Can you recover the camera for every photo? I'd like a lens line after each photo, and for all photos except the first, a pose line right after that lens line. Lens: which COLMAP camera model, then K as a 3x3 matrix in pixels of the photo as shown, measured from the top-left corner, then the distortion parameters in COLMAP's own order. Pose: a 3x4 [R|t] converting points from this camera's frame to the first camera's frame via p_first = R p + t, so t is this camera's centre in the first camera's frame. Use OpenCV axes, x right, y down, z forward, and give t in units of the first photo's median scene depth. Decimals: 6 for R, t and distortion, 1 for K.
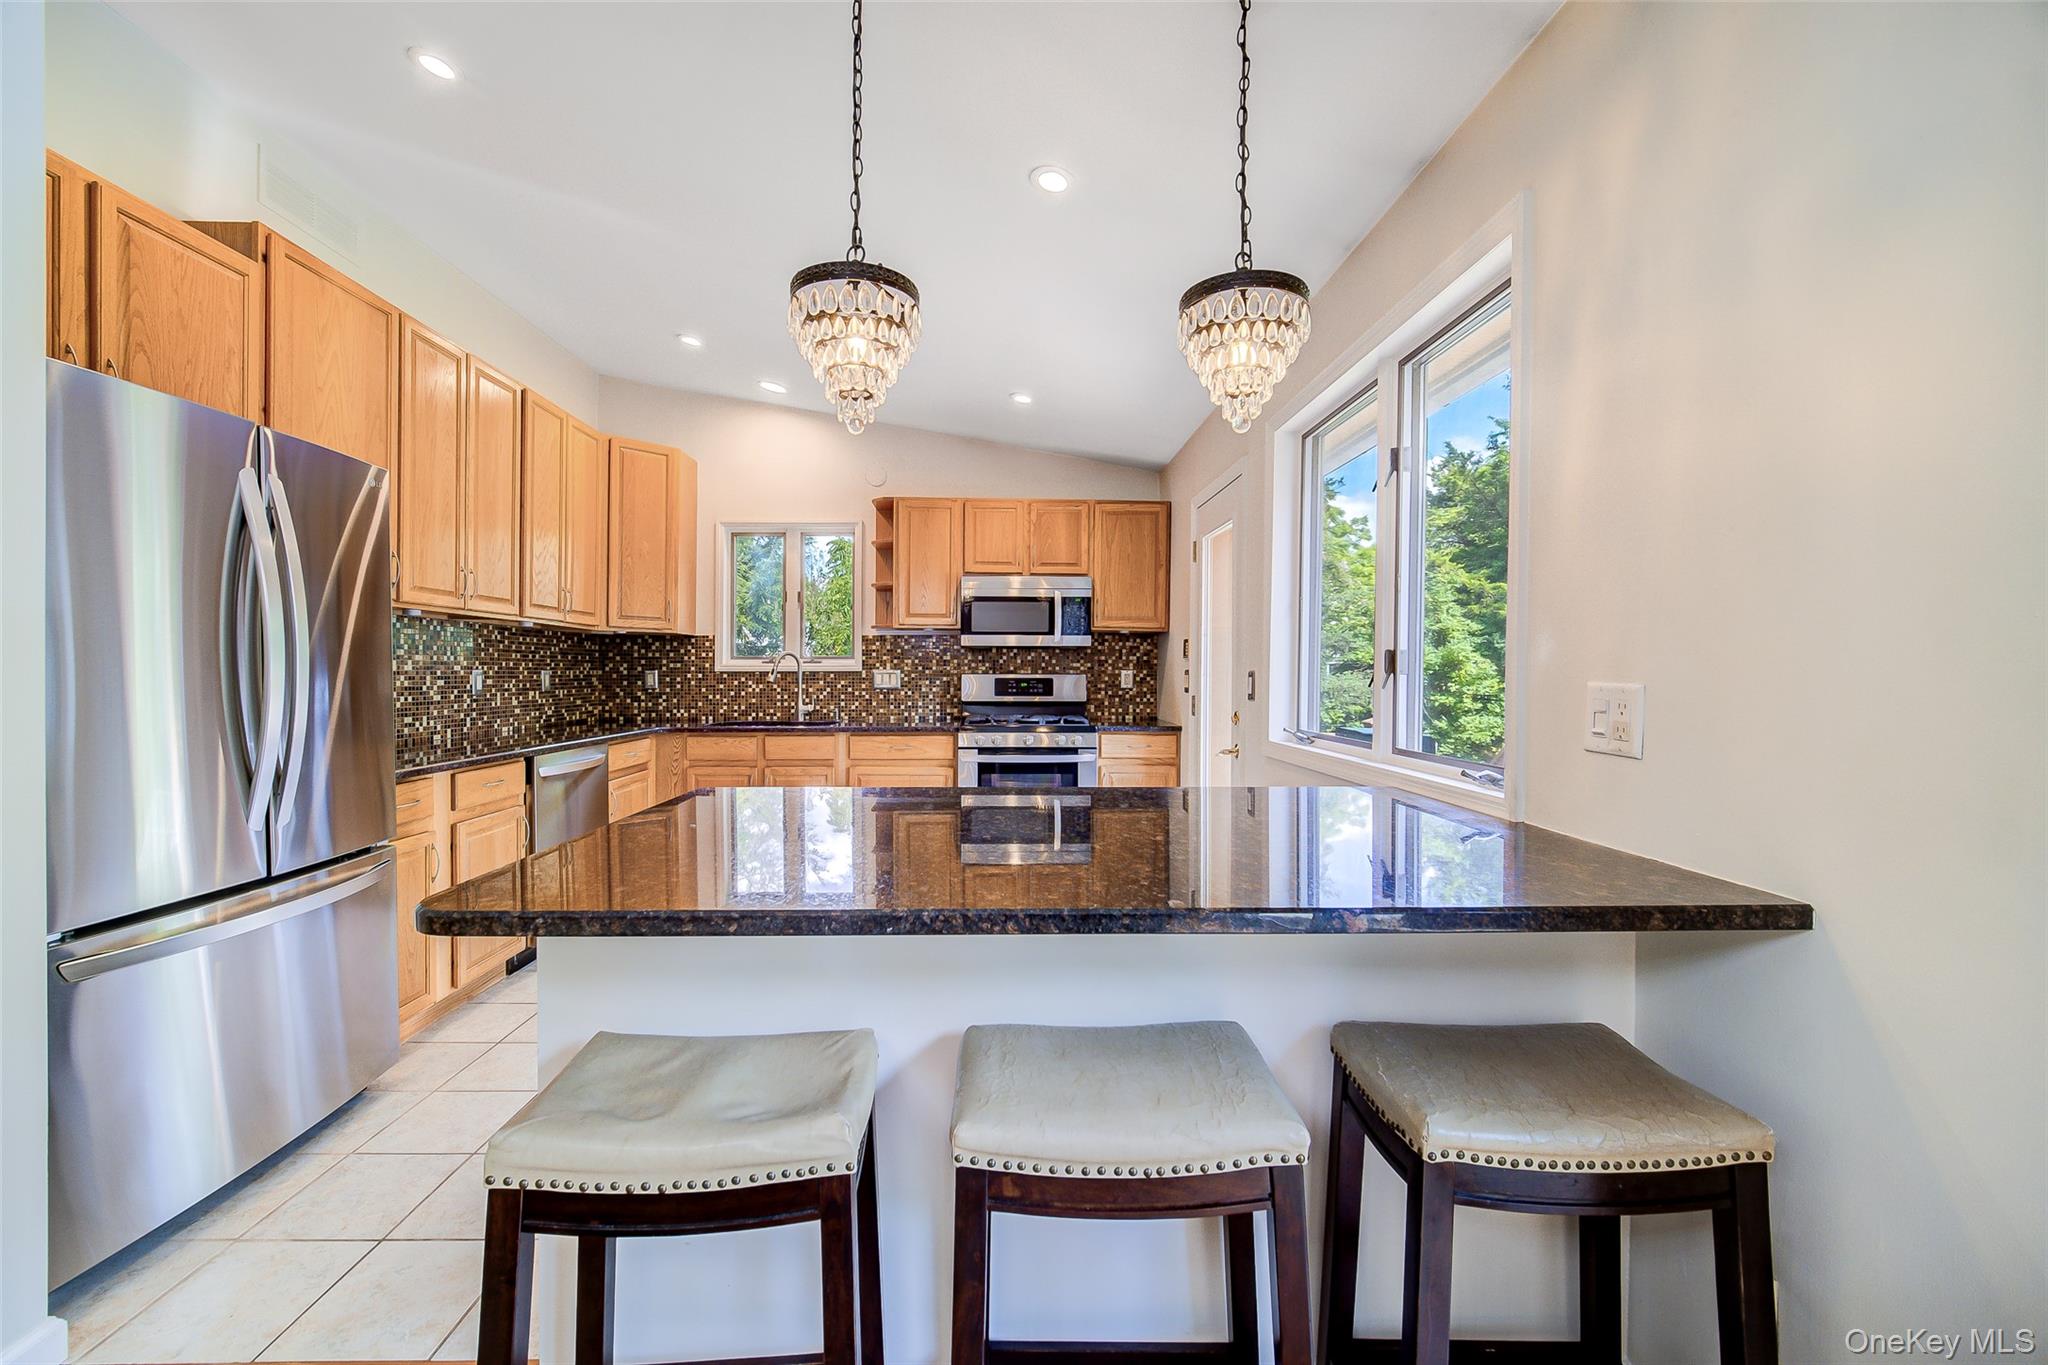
lens RADIAL K [[820.3, 0, 1025.4], [0, 820.3, 674.9], [0, 0, 1]] dist [-0.003062, -0.000191]
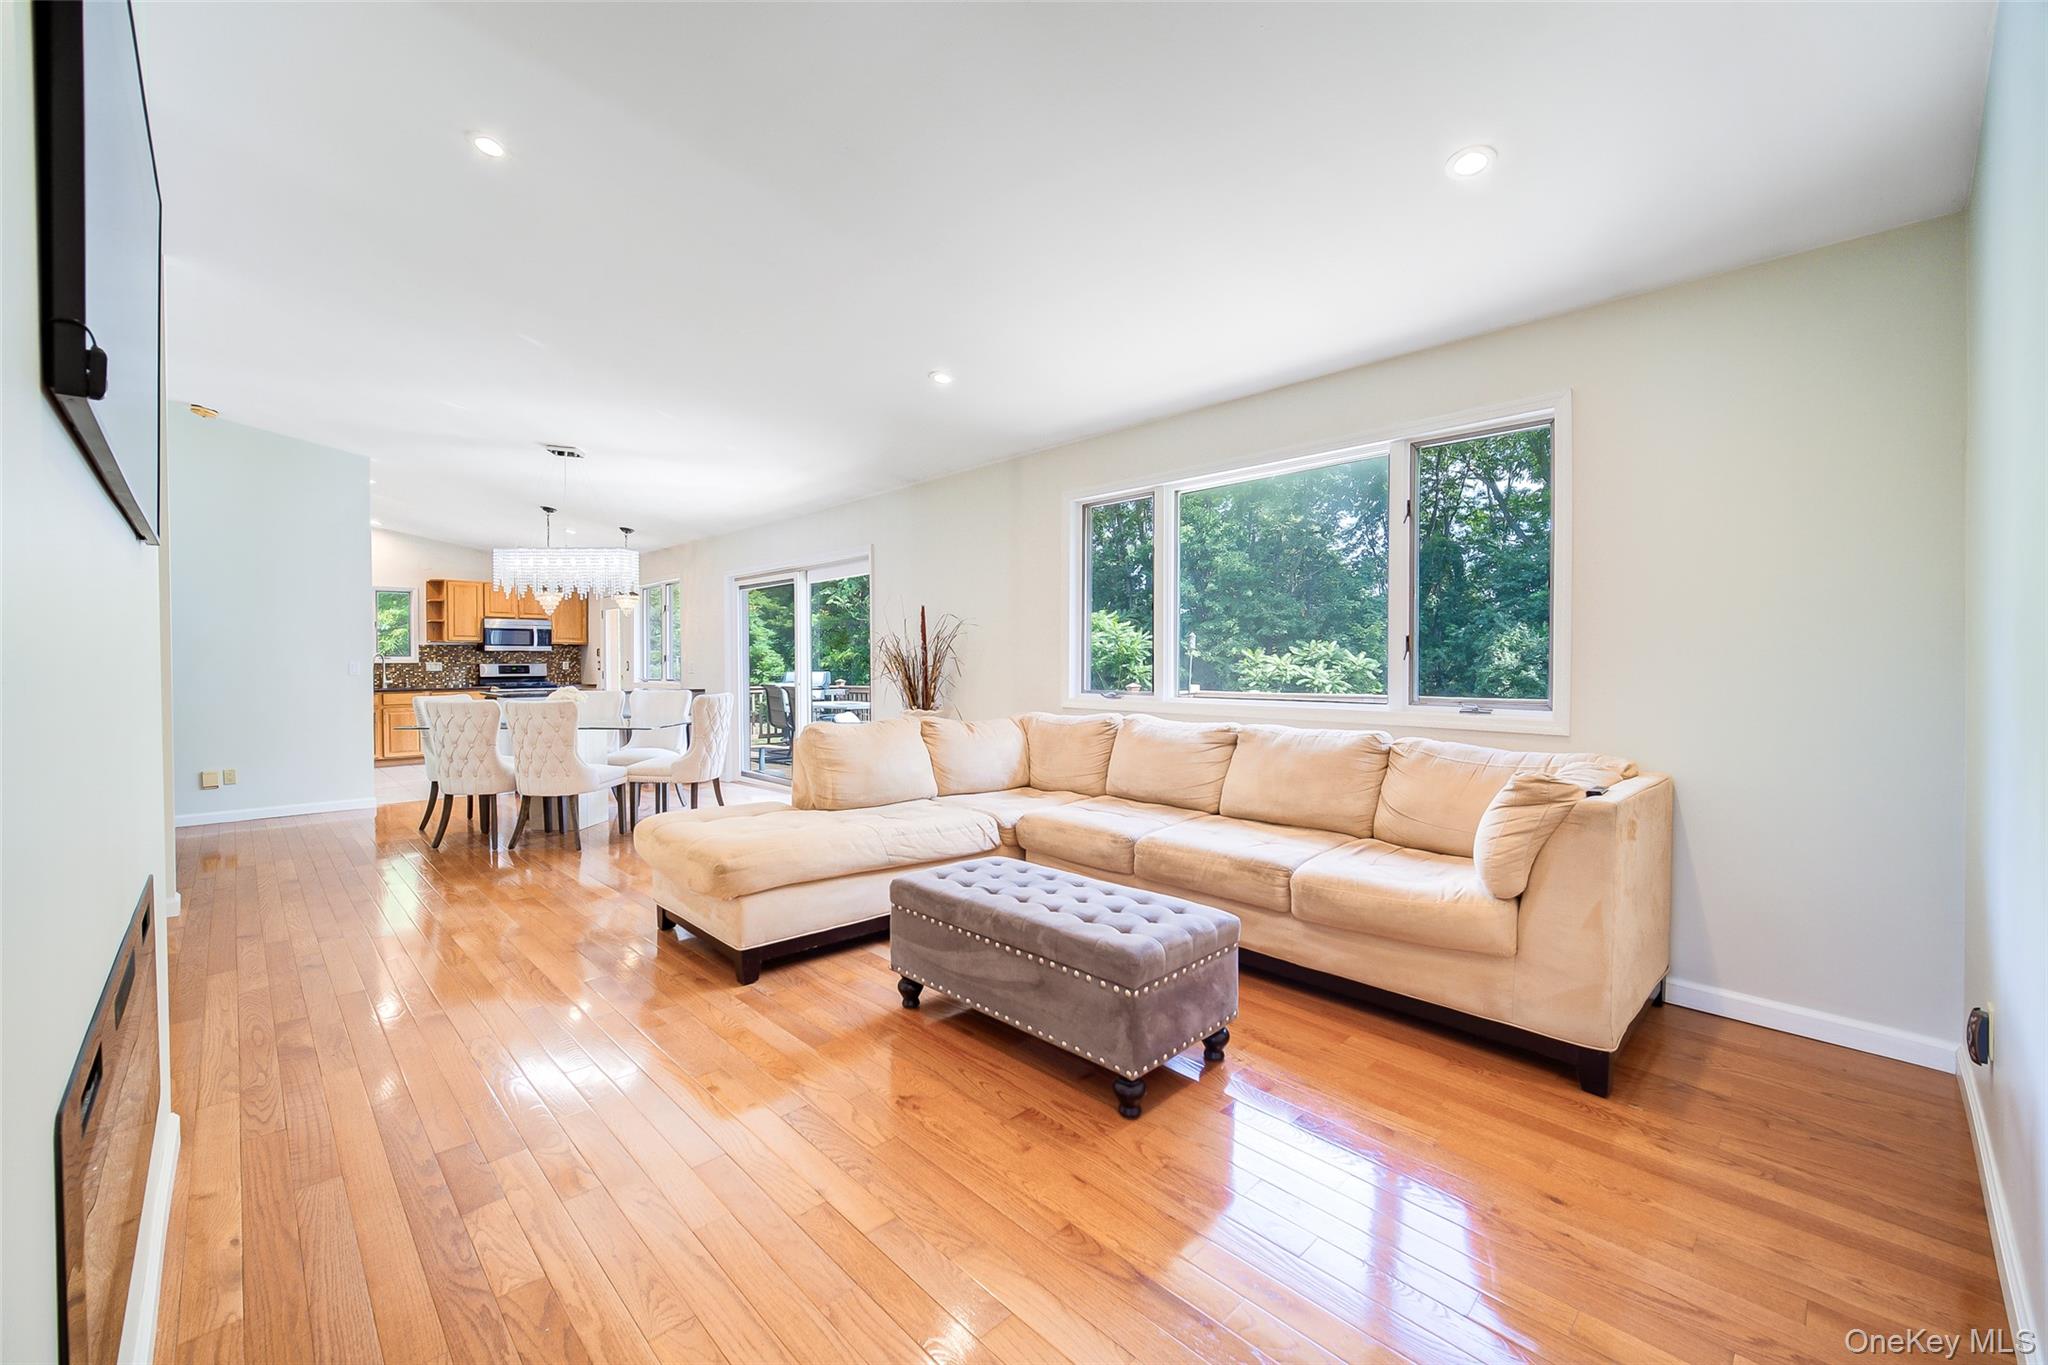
lens RADIAL K [[820.3, 0, 1013.6], [0, 820.3, 676.6], [0, 0, 1]] dist [-0.003062, -0.000191]
pose [[0.748287, -0.019653, 0.663084, -0.450896], [0.012873, 0.999803, 0.015106, 0.017615], [-0.663250, -0.002768, 0.748393, -1.493005]]
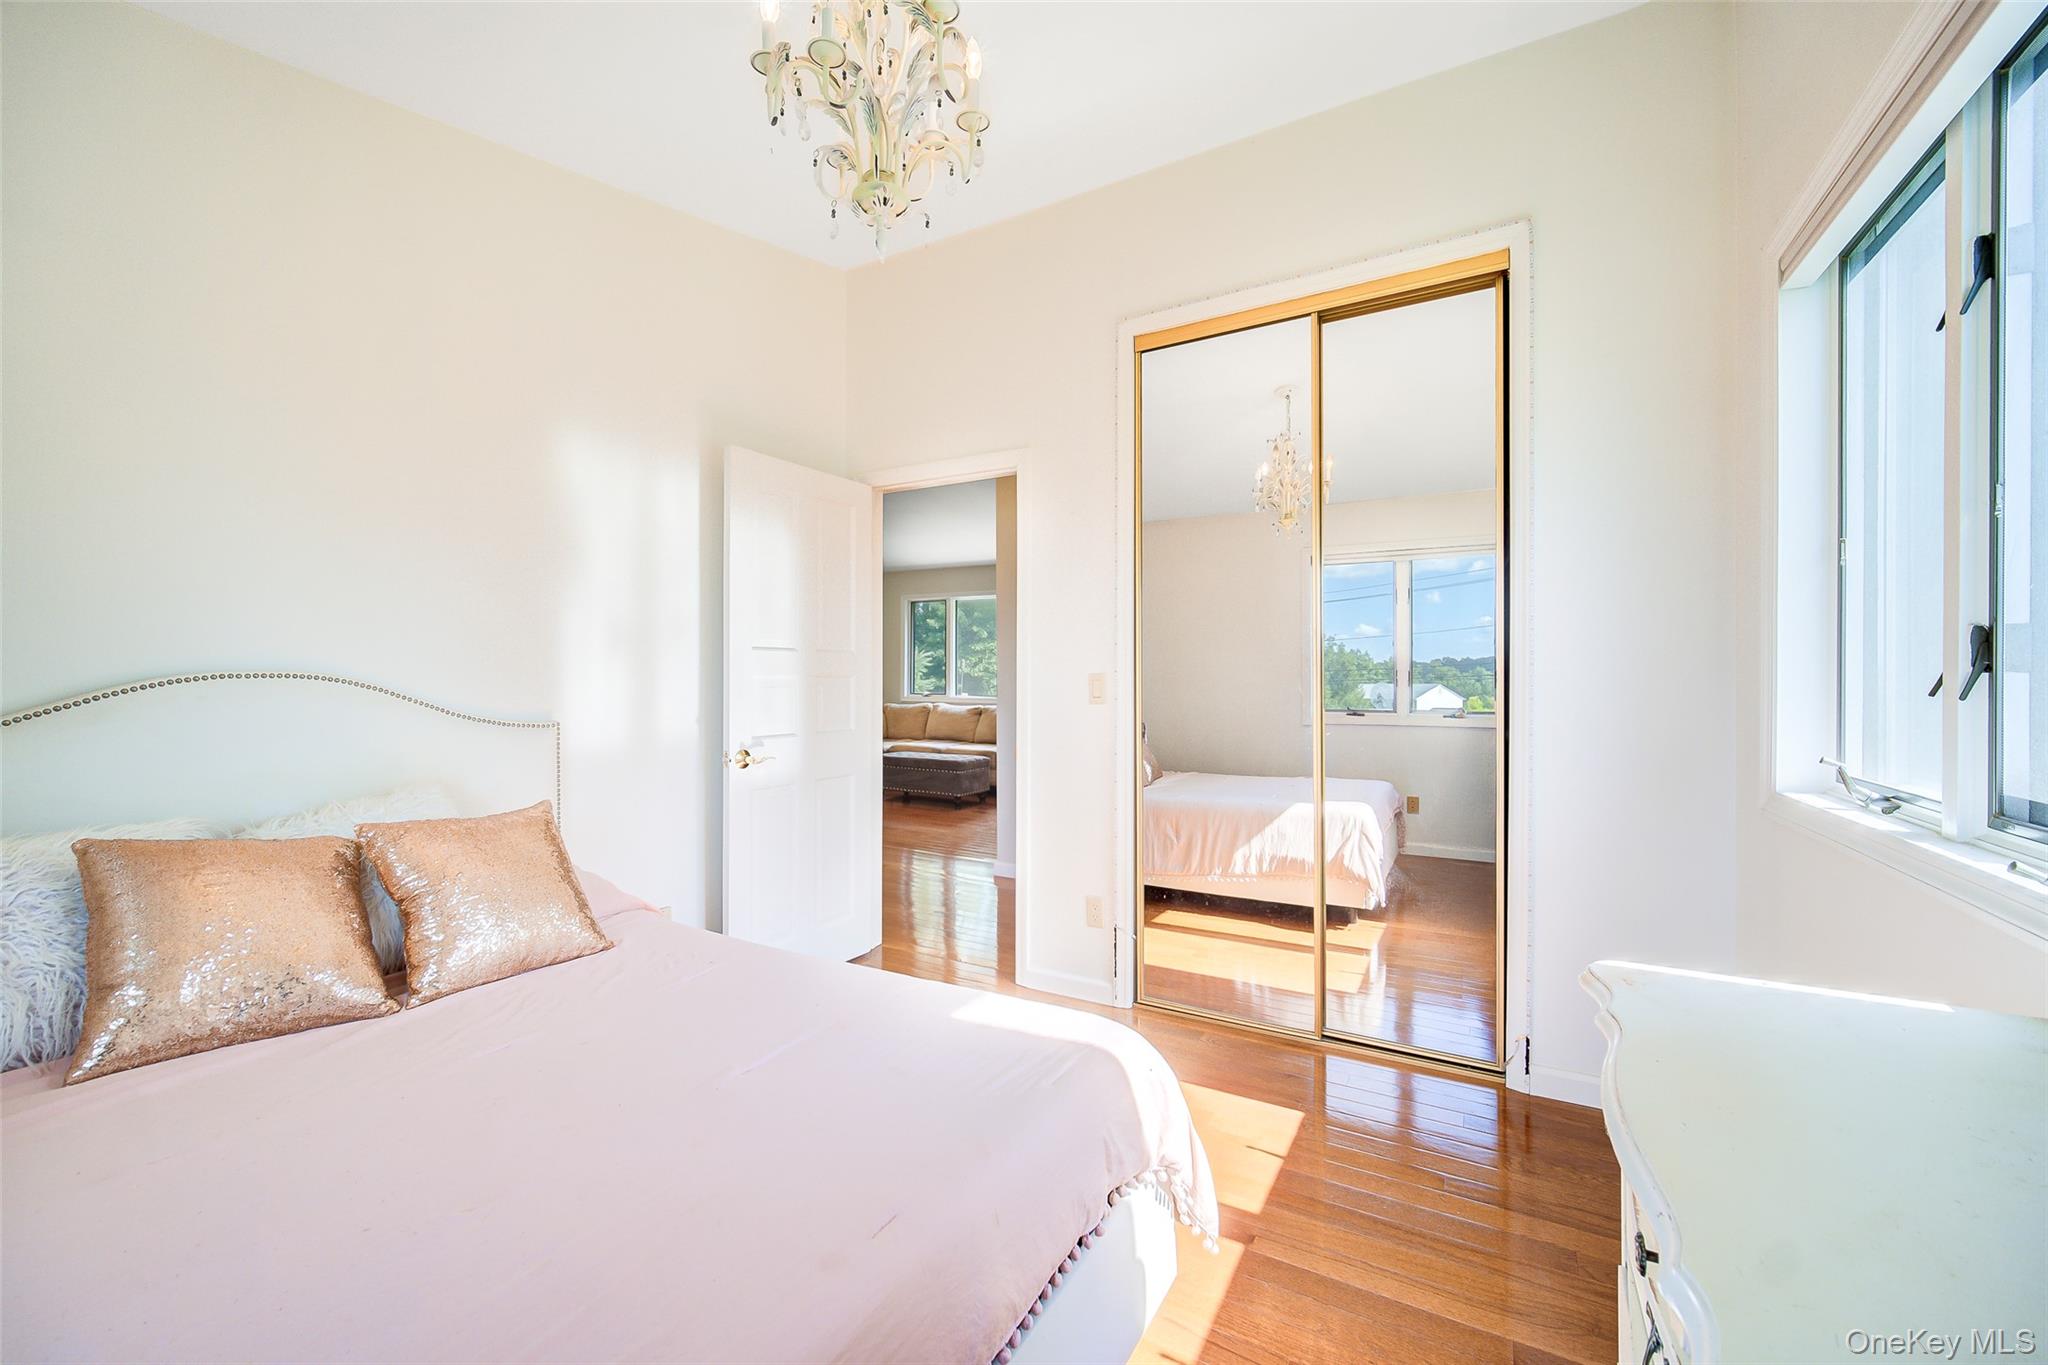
lens RADIAL K [[820.3, 0, 1021.4], [0, 820.3, 680.1], [0, 0, 1]] dist [-0.003062, -0.000191]
pose [[0.531063, -0.010403, 0.847269, -1.289829], [0.009527, 0.999935, 0.006306, 0.008288], [-0.847279, 0.004723, 0.531127, -2.105344]]
